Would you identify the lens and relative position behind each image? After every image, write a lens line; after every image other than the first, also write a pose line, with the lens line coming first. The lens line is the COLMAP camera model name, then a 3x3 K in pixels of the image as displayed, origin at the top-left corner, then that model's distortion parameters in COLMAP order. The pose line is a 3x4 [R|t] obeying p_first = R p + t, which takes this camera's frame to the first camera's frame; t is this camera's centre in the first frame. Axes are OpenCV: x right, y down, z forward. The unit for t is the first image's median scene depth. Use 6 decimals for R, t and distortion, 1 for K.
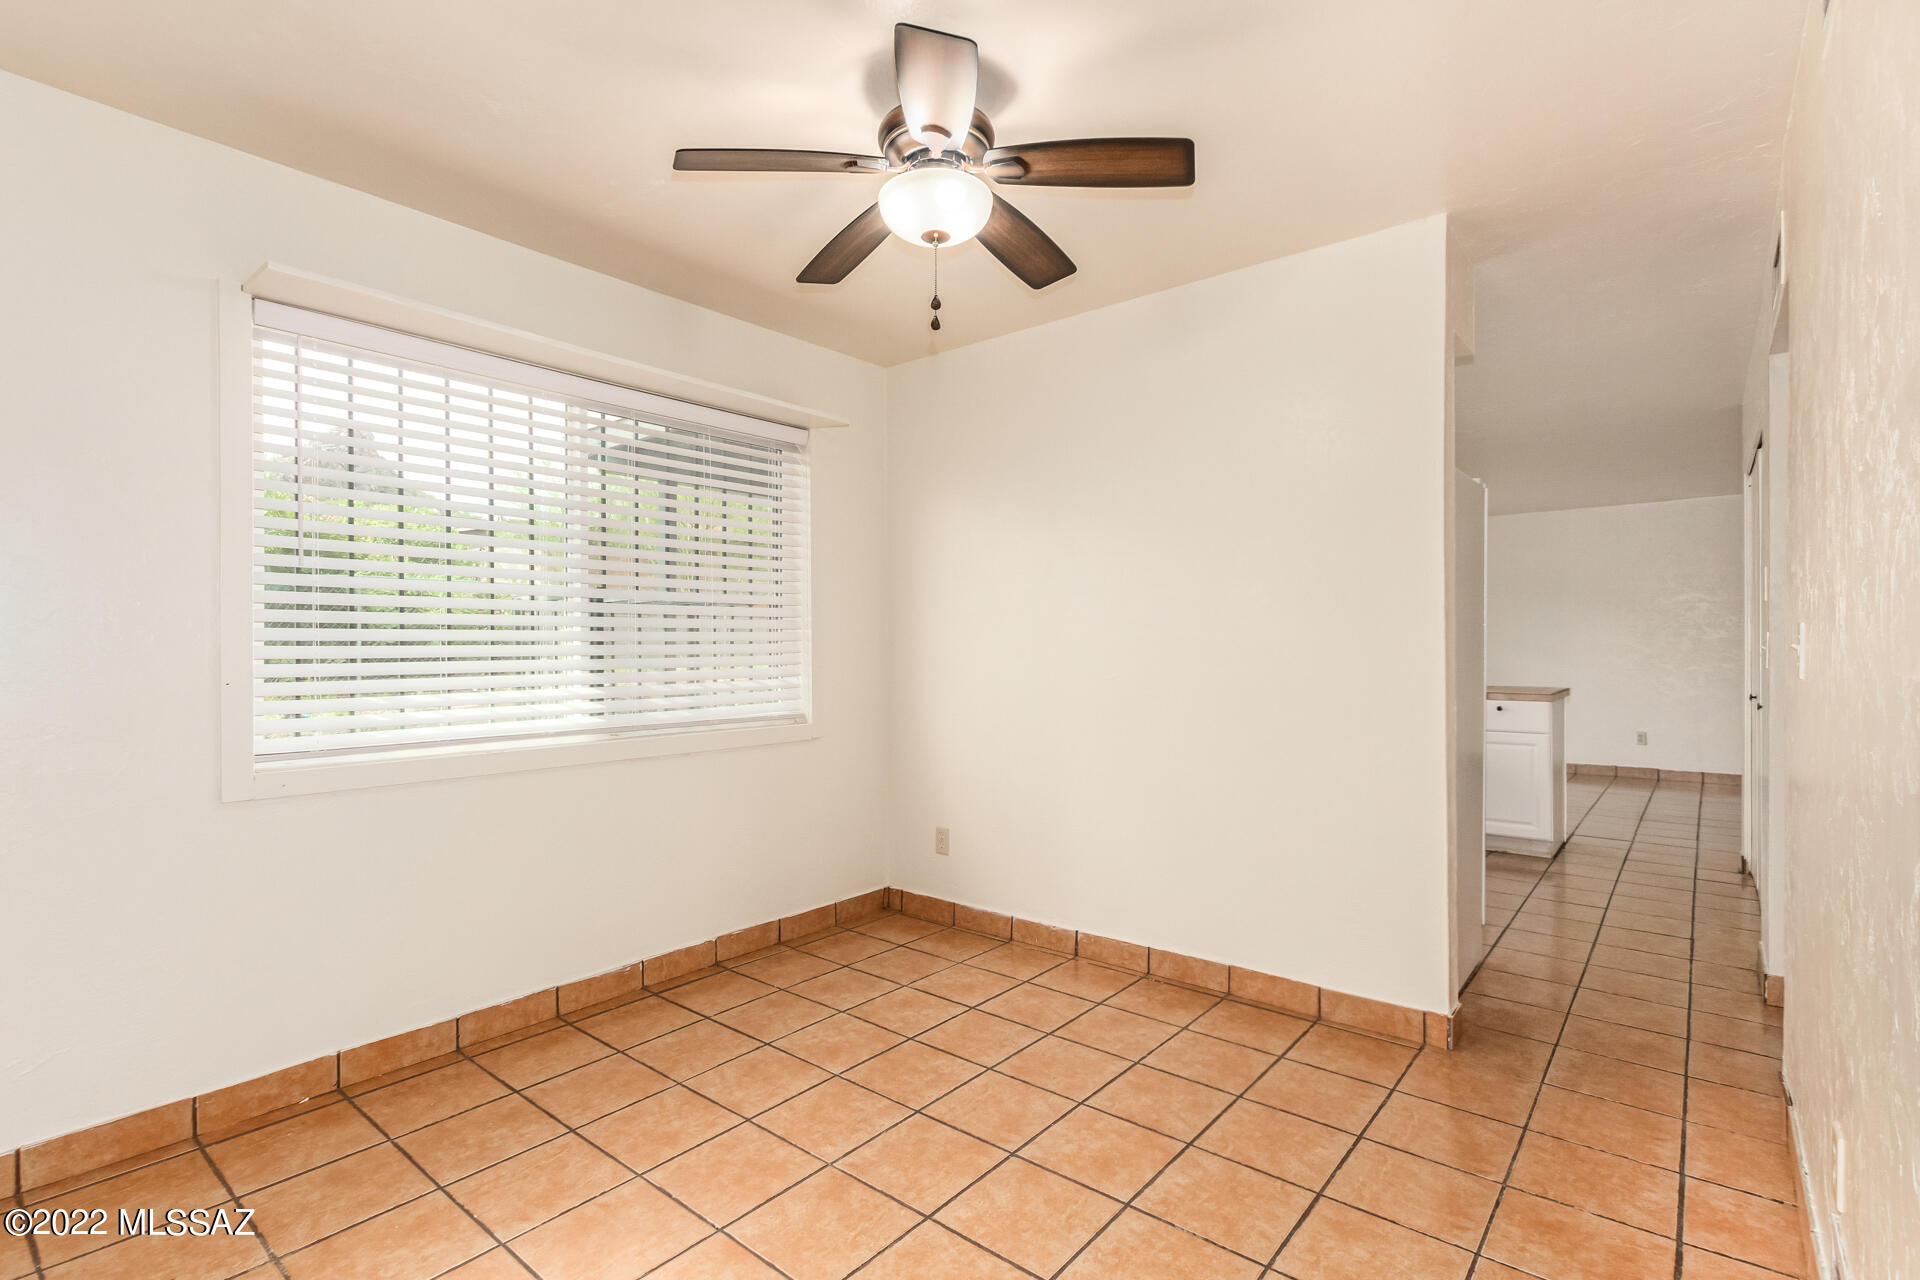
lens RADIAL K [[889.1, 0, 953.8], [0, 889.1, 632.0], [0, 0, 1]] dist [0.009389, -0.005770]
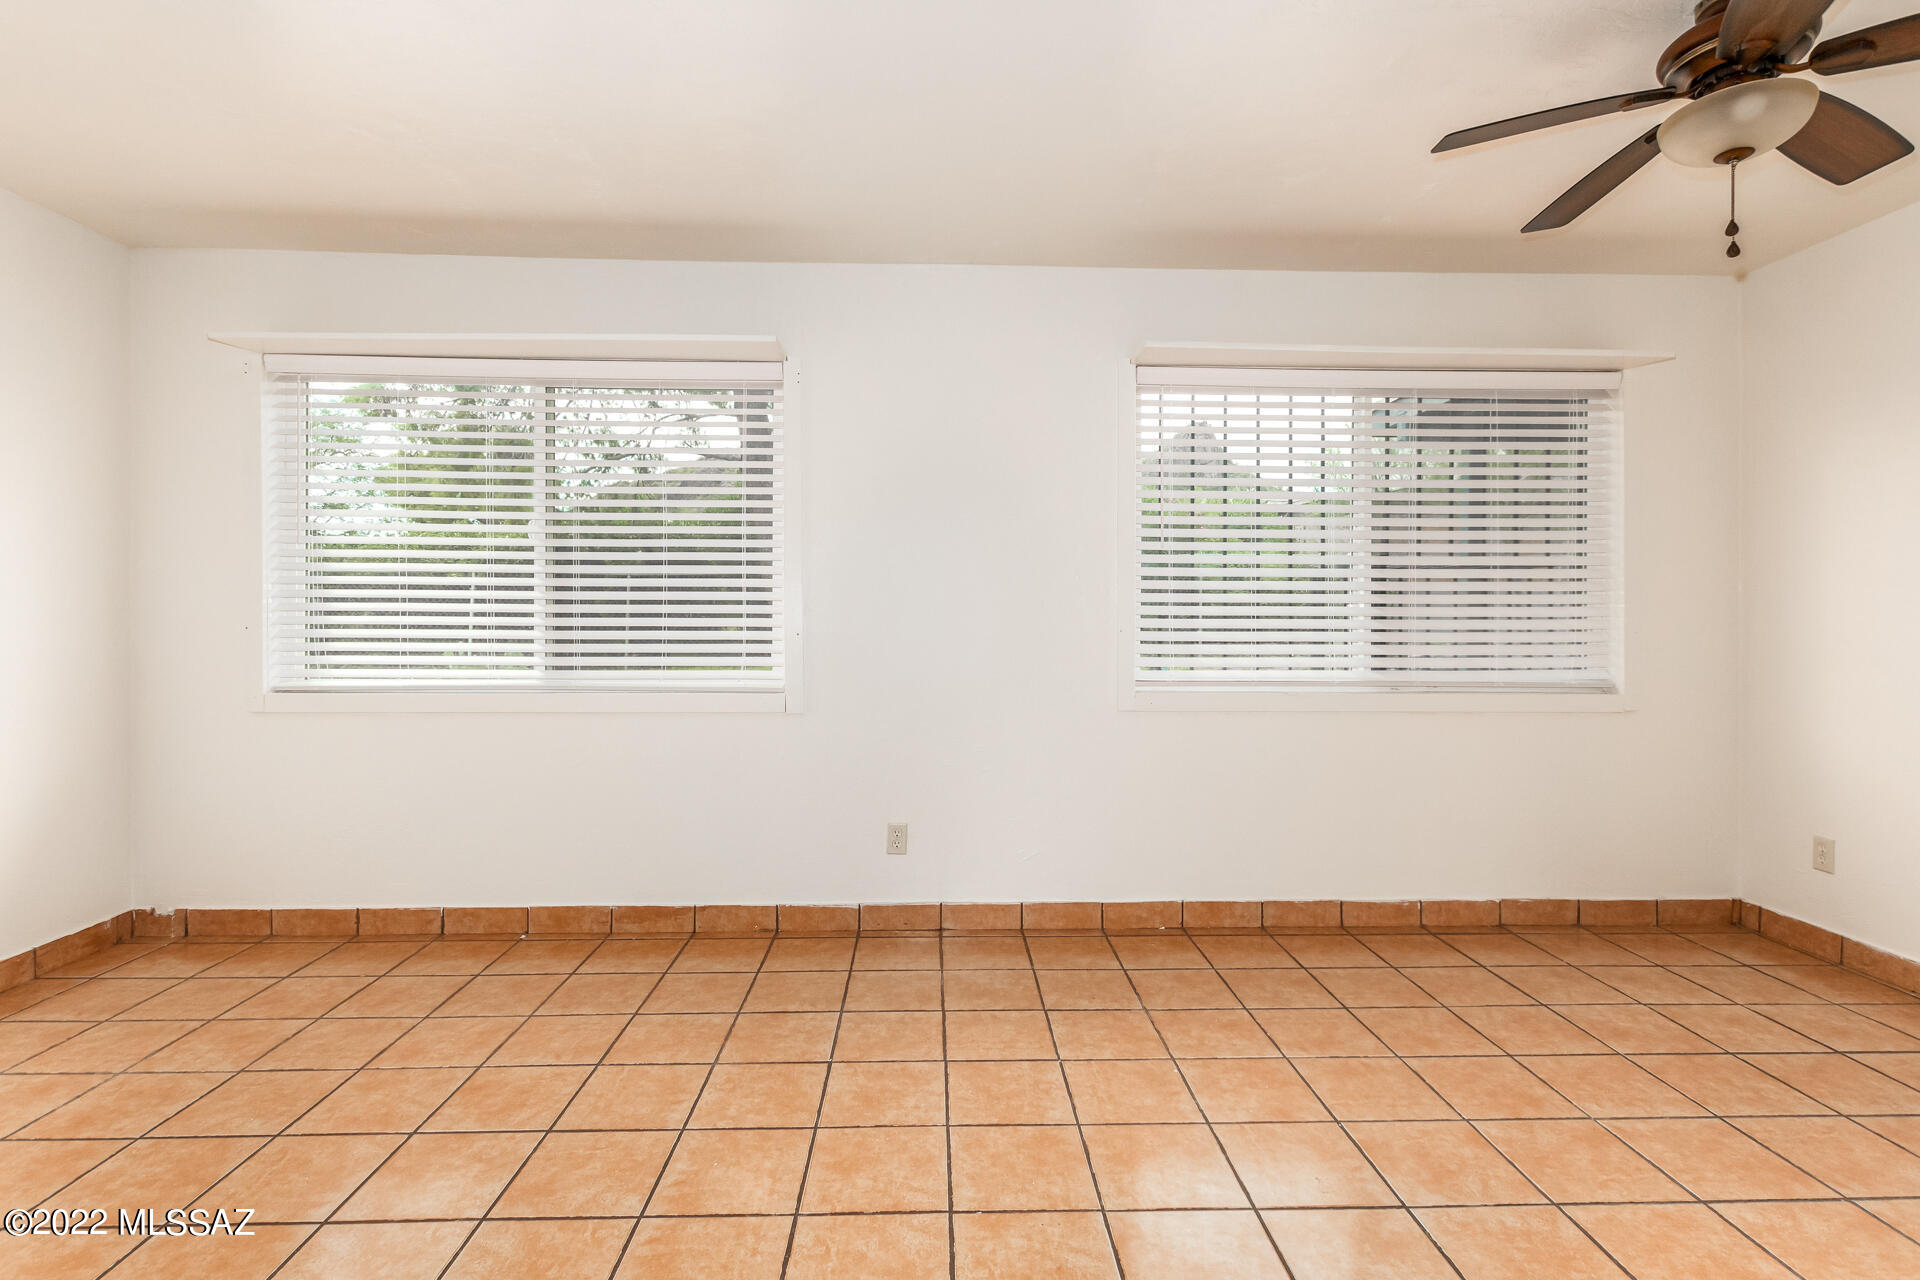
lens RADIAL K [[889.1, 0, 966.6], [0, 889.1, 649.1], [0, 0, 1]] dist [0.009389, -0.005770]
pose [[0.662556, 0.033197, -0.748277, 0.095206], [0.004630, 0.998817, 0.048411, 0.010717], [0.748998, -0.035539, 0.661618, -0.131696]]
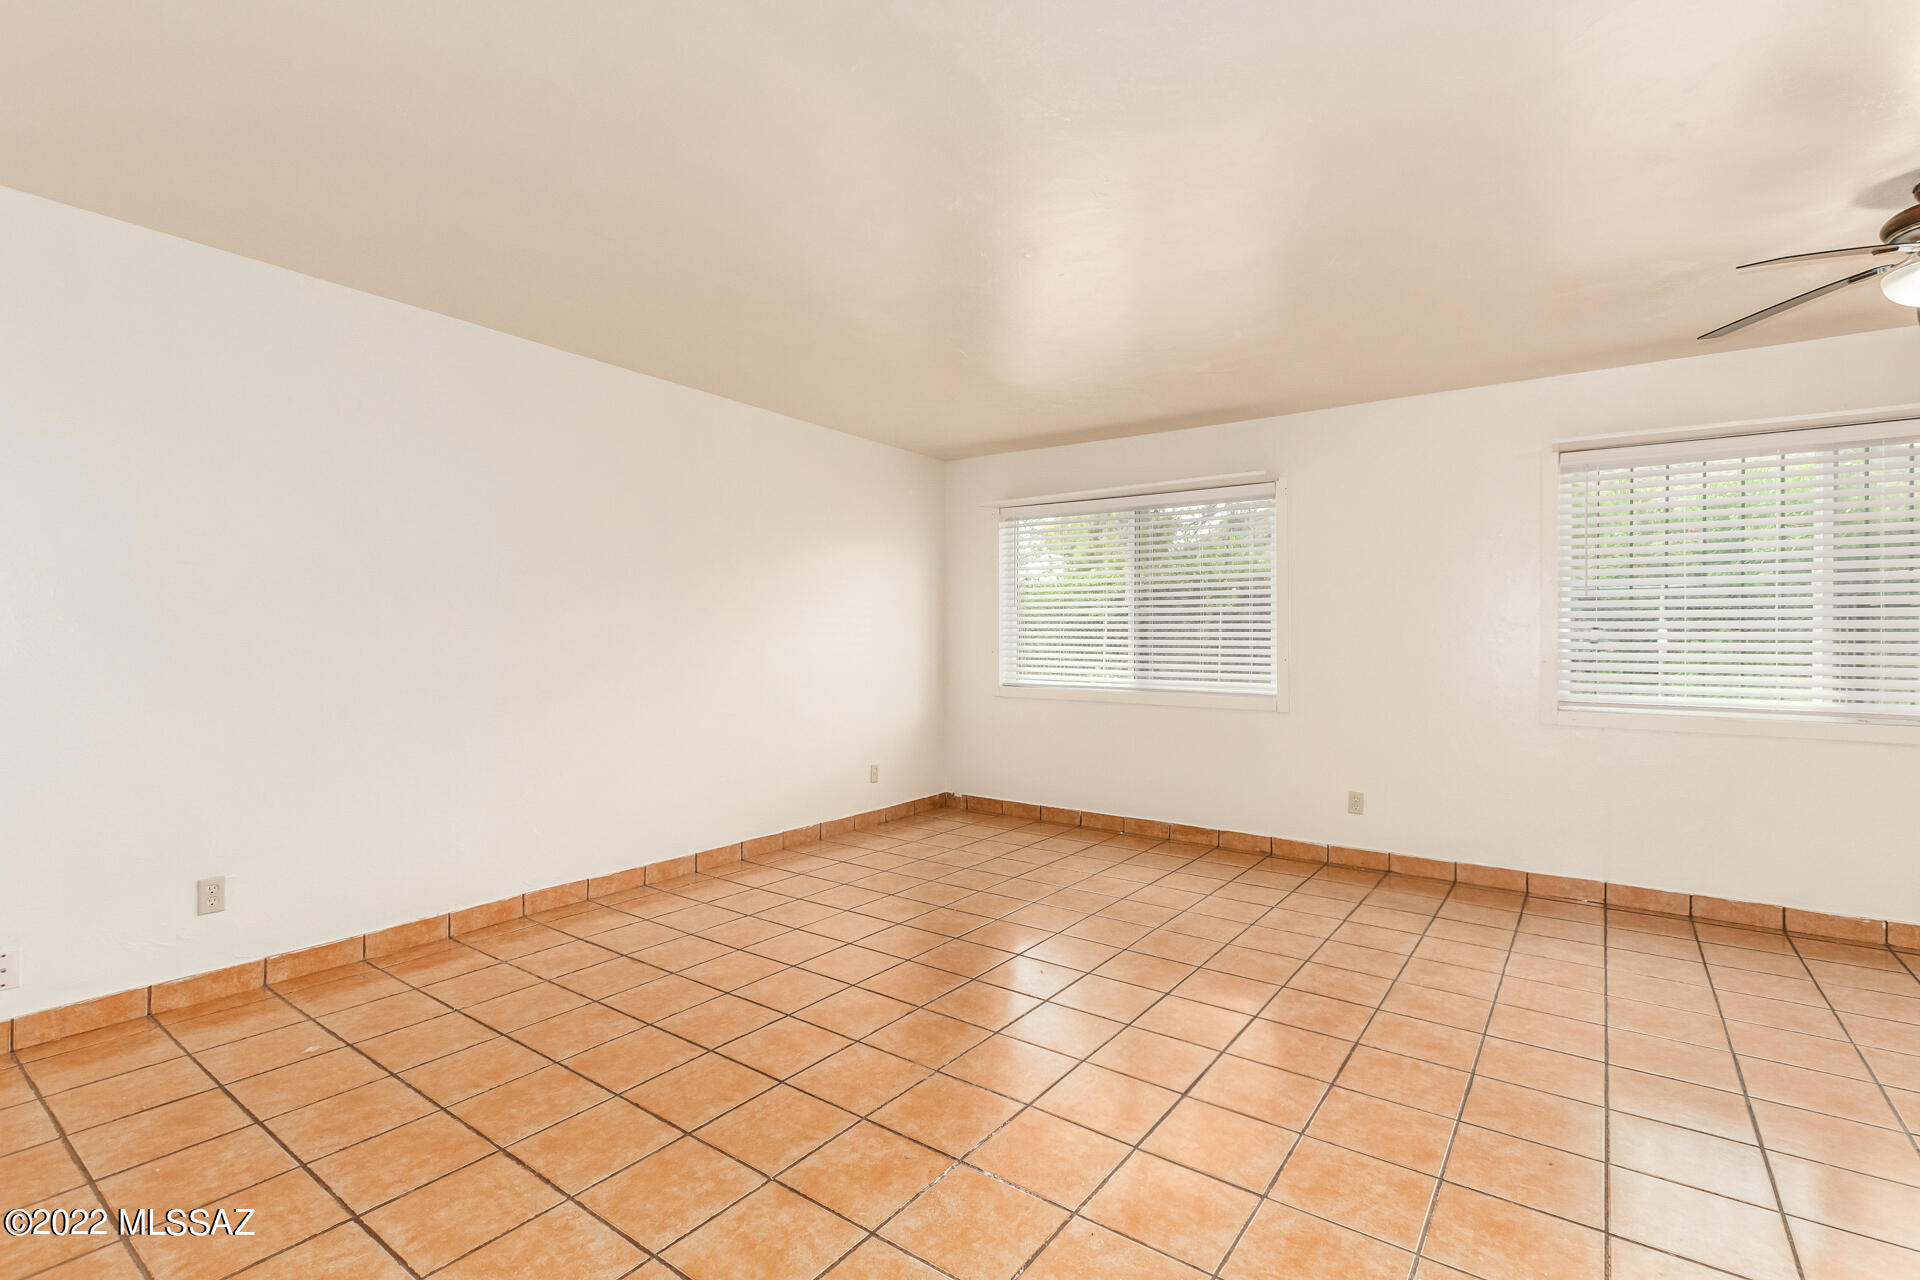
lens RADIAL K [[889.1, 0, 951.9], [0, 889.1, 592.2], [0, 0, 1]] dist [0.009389, -0.005770]
pose [[0.044235, -0.049175, -0.997810, 0.849054], [0.008055, 0.998773, -0.048865, -0.004769], [0.998989, -0.005876, 0.044577, -0.271732]]
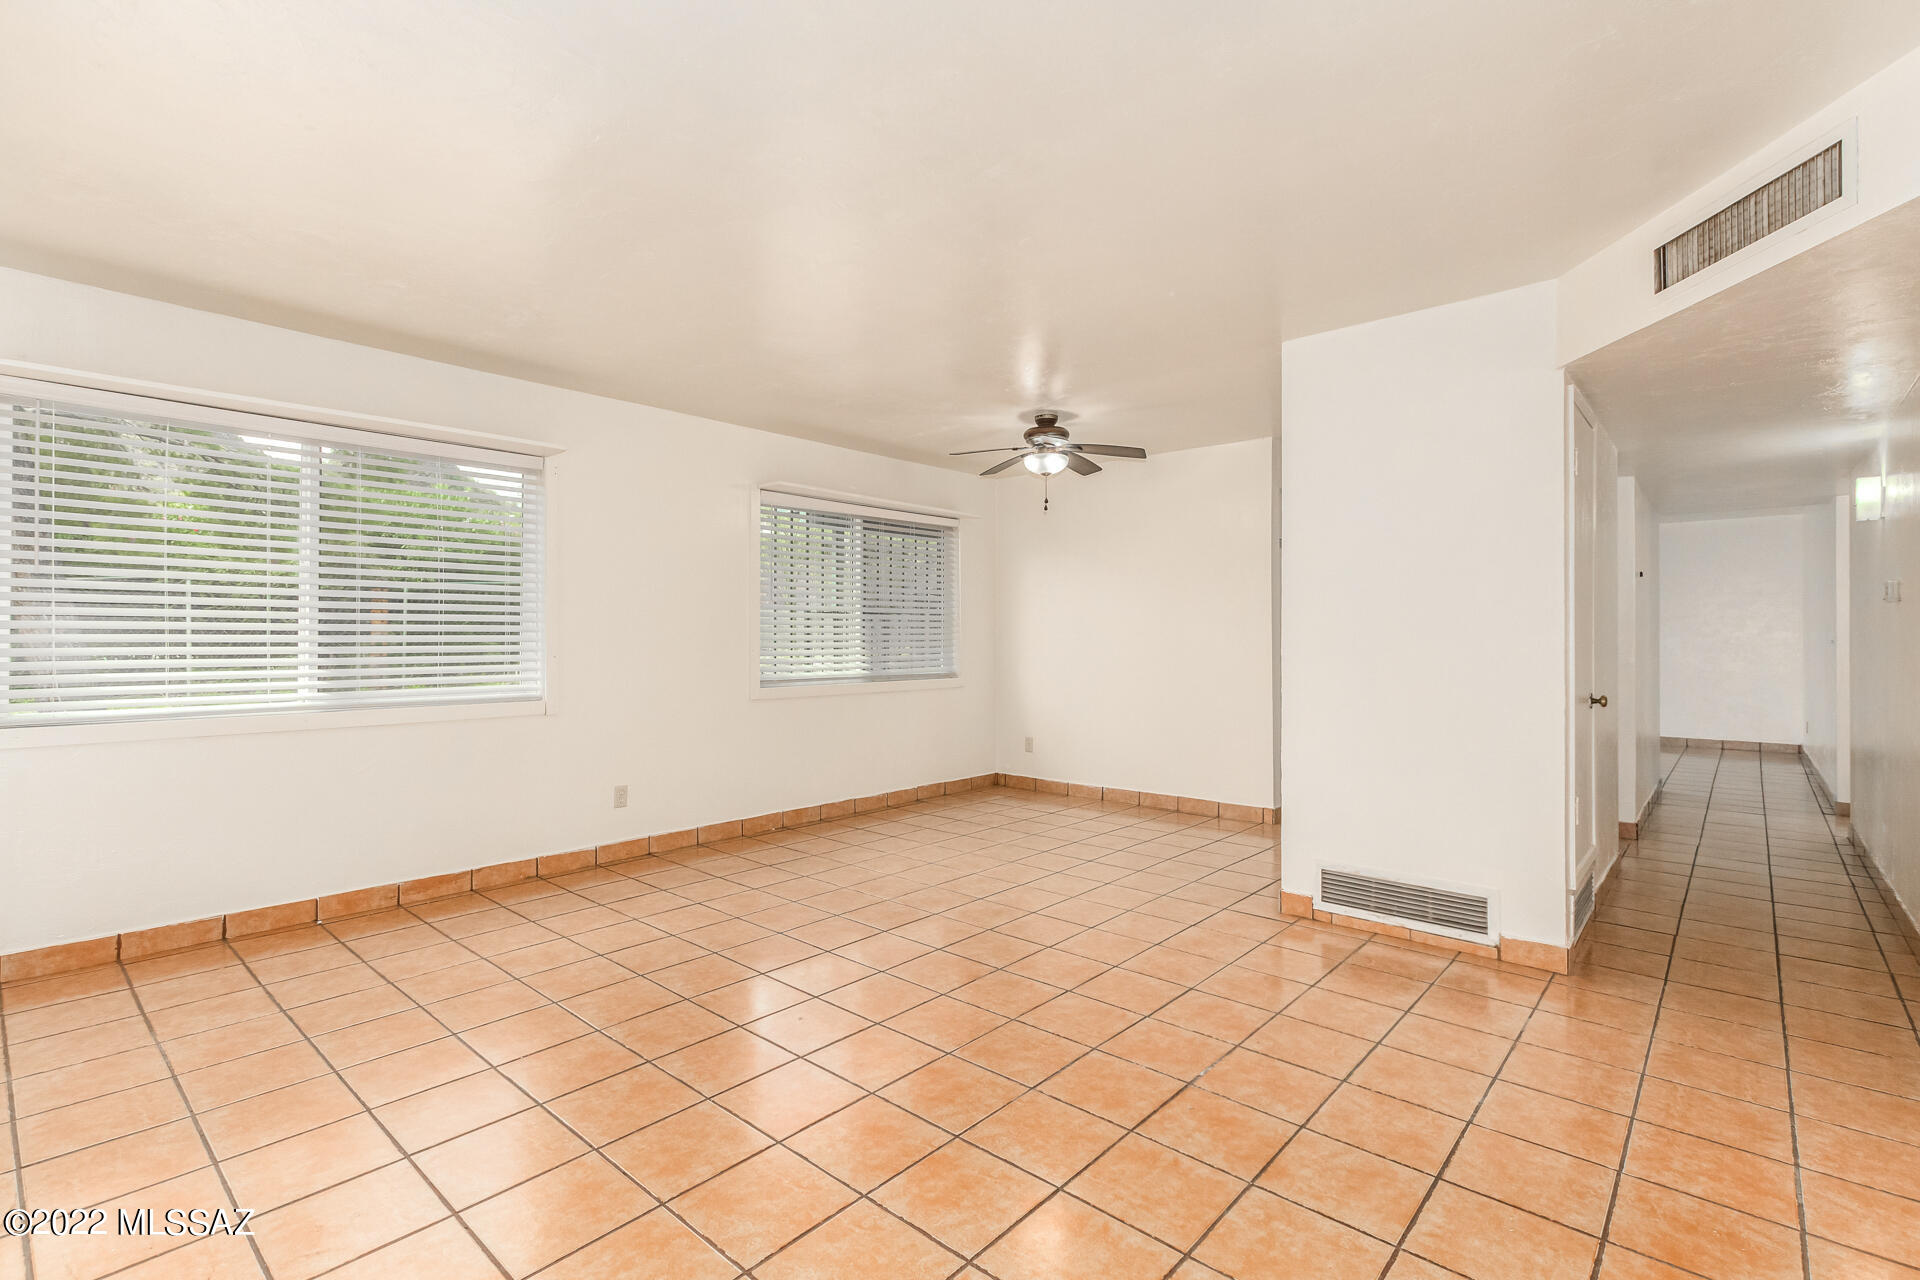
lens RADIAL K [[889.1, 0, 963.1], [0, 889.1, 645.5], [0, 0, 1]] dist [0.009389, -0.005770]
pose [[0.999679, 0.005184, -0.024817, -0.144937], [-0.004551, 0.999665, 0.025497, -0.017374], [0.024941, -0.025376, 0.999367, -1.123637]]
